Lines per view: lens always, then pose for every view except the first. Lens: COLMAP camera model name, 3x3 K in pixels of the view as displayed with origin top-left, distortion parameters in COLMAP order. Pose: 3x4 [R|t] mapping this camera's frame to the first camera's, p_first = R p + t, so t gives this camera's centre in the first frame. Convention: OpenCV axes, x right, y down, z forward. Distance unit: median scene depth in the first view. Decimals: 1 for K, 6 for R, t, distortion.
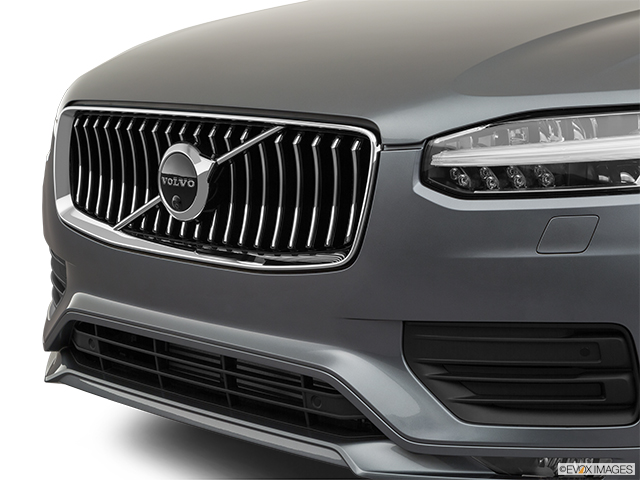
lens RADIAL K [[1490.2, 0, 319.0], [0, 1490.2, 234.4], [0, 0, 1]] dist [-0.108173, 0.000000]
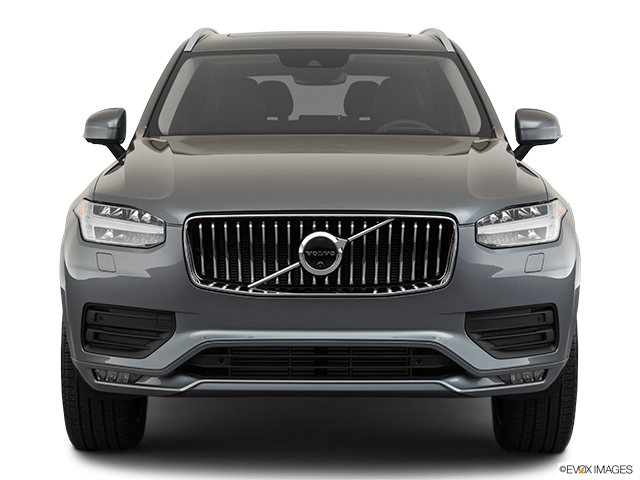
lens RADIAL K [[1490.2, 0, 318.5], [0, 1490.2, 240.8], [0, 0, 1]] dist [-0.108173, 0.000000]
pose [[0.718492, -0.025080, 0.695083, -1.427068], [0.100564, 0.992595, -0.068136, 0.076383], [-0.688227, 0.118856, 0.715694, -0.300312]]
